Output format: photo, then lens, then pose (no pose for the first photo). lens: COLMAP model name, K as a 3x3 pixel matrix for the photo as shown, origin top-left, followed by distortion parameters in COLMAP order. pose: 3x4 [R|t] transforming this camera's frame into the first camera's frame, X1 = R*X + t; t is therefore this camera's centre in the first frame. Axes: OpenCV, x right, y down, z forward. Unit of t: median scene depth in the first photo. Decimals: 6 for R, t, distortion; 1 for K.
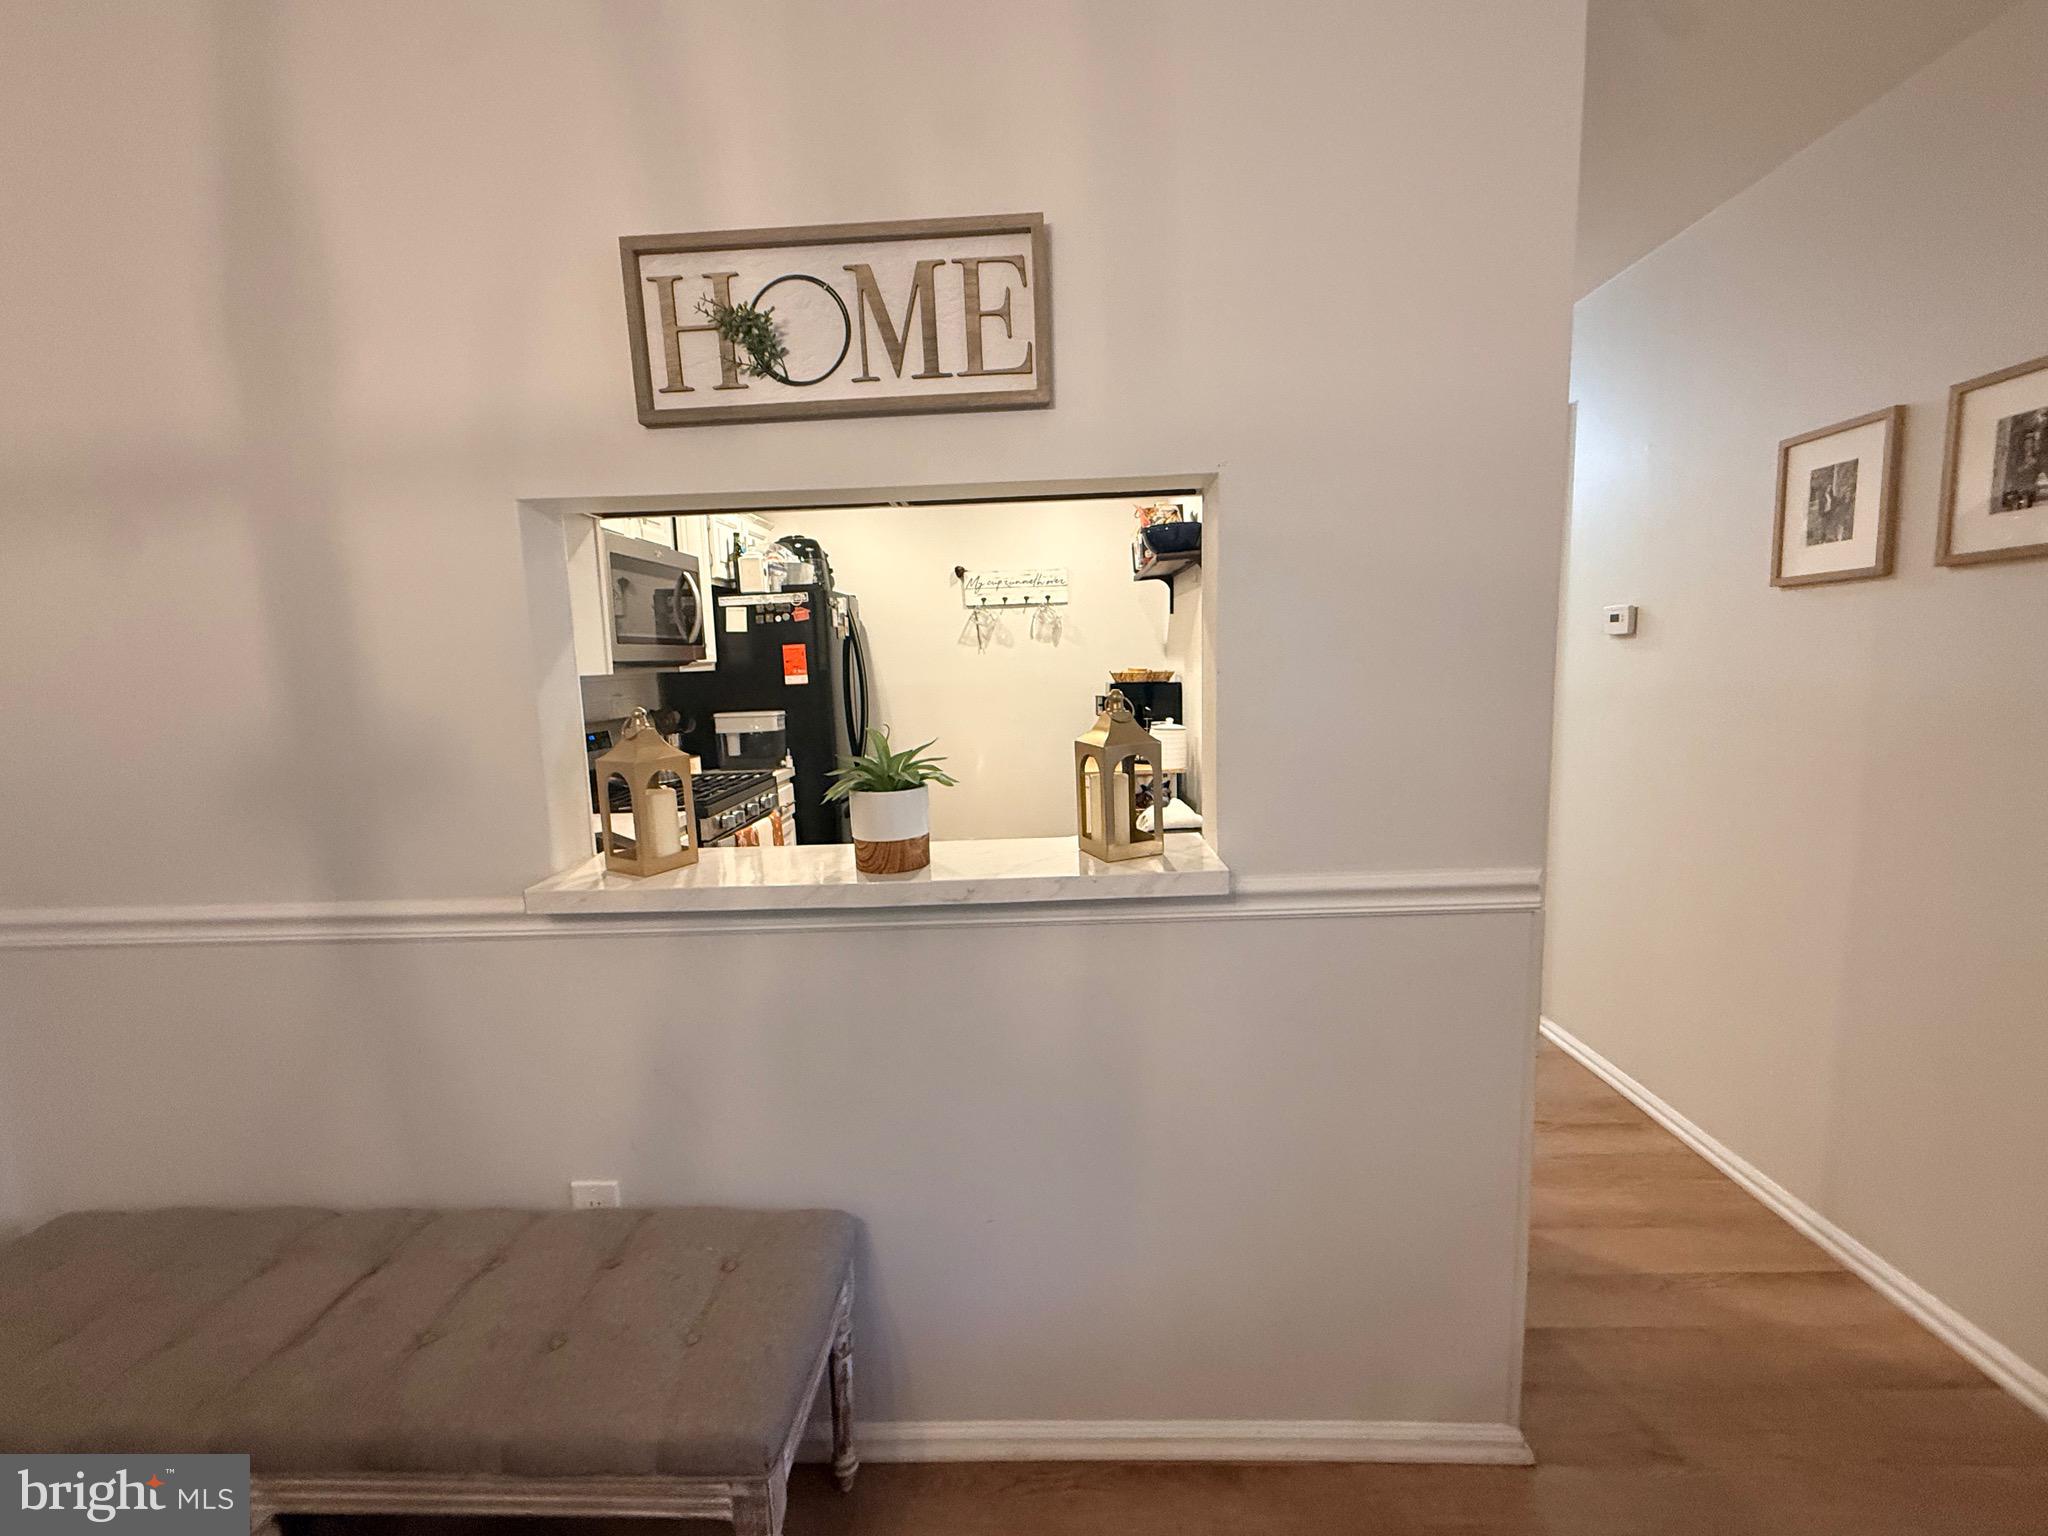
lens RADIAL K [[865.8, 0, 1027.4], [0, 865.8, 772.3], [0, 0, 1]] dist [0.000599, 0.000399]
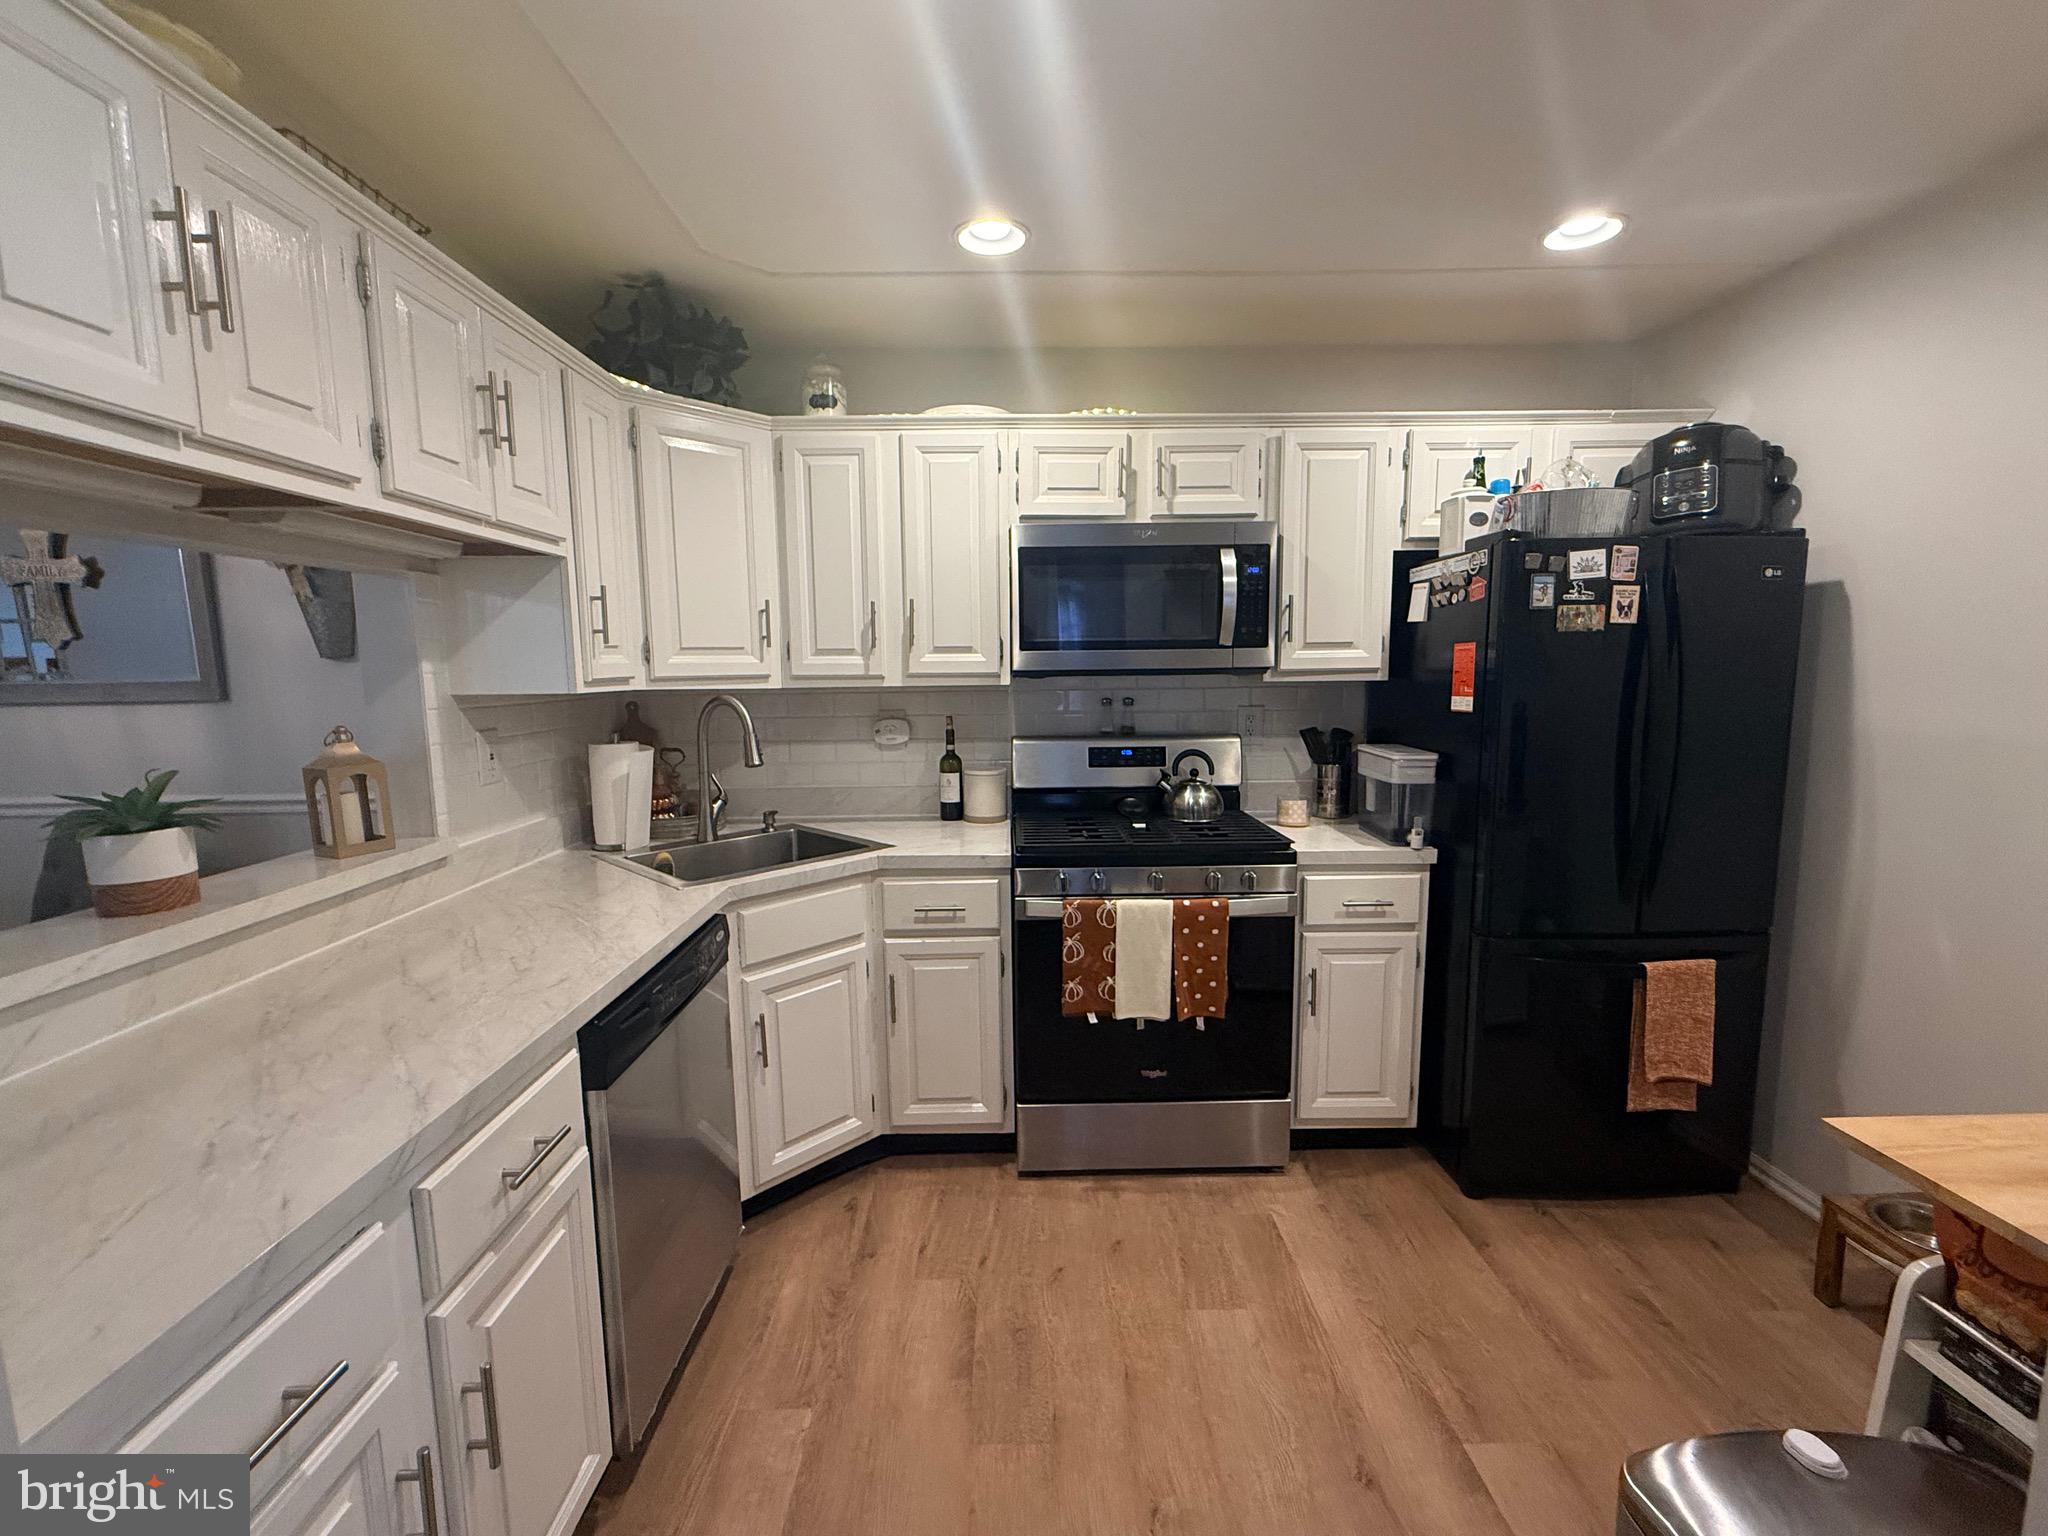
lens RADIAL K [[865.8, 0, 1020.2], [0, 865.8, 769.7], [0, 0, 1]] dist [0.000599, 0.000399]
pose [[0.034297, 0.155832, -0.987188, 0.305075], [-0.121749, 0.981064, 0.150635, -0.117492], [0.991968, 0.115022, 0.052619, 0.699572]]
